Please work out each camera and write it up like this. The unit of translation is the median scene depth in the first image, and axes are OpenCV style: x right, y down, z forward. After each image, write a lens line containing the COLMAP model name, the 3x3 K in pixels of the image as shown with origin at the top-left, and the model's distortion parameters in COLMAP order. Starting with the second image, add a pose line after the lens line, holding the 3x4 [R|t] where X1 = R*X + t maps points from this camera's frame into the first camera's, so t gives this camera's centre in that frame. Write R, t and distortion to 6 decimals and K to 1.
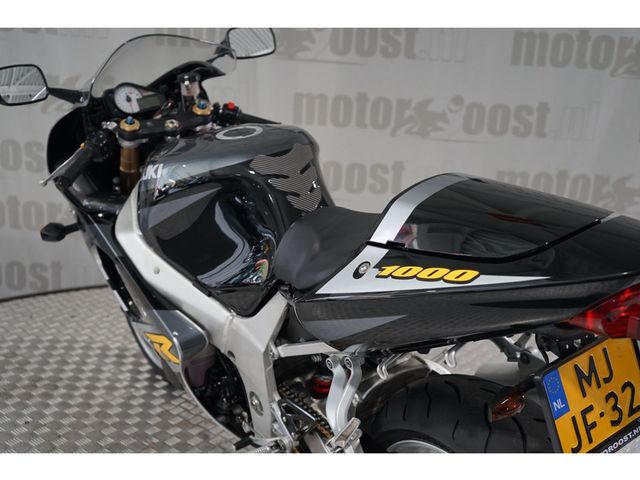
lens RADIAL K [[807.6, 0, 320.9], [0, 807.6, 240.2], [0, 0, 1]] dist [0.002728, 0.000000]
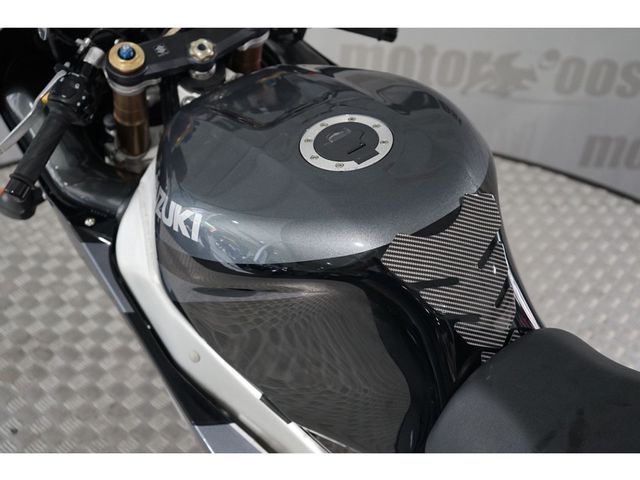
lens RADIAL K [[807.6, 0, 319.6], [0, 807.6, 240.1], [0, 0, 1]] dist [0.002728, 0.000000]
pose [[0.999933, 0.011607, -0.000351, -0.101333], [-0.010652, 0.928872, 0.370247, -0.229957], [0.004623, -0.370218, 0.928933, 0.434695]]
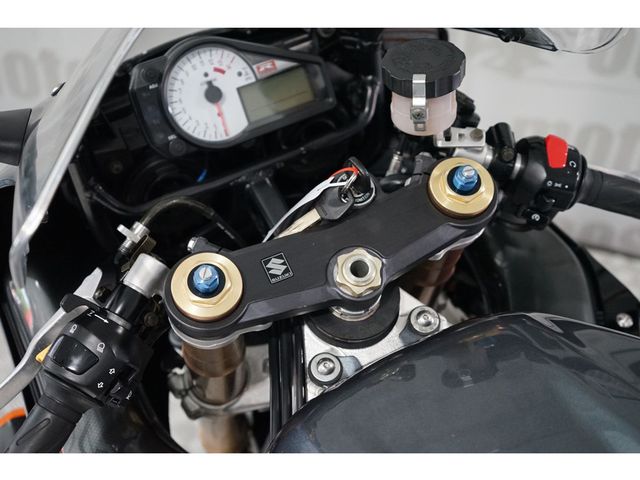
lens RADIAL K [[807.6, 0, 320.4], [0, 807.6, 240.7], [0, 0, 1]] dist [0.002728, 0.000000]
pose [[0.986414, 0.095072, -0.133976, -0.161831], [-0.037363, 0.923988, 0.380592, -0.258388], [0.159976, -0.370416, 0.914986, 0.754359]]
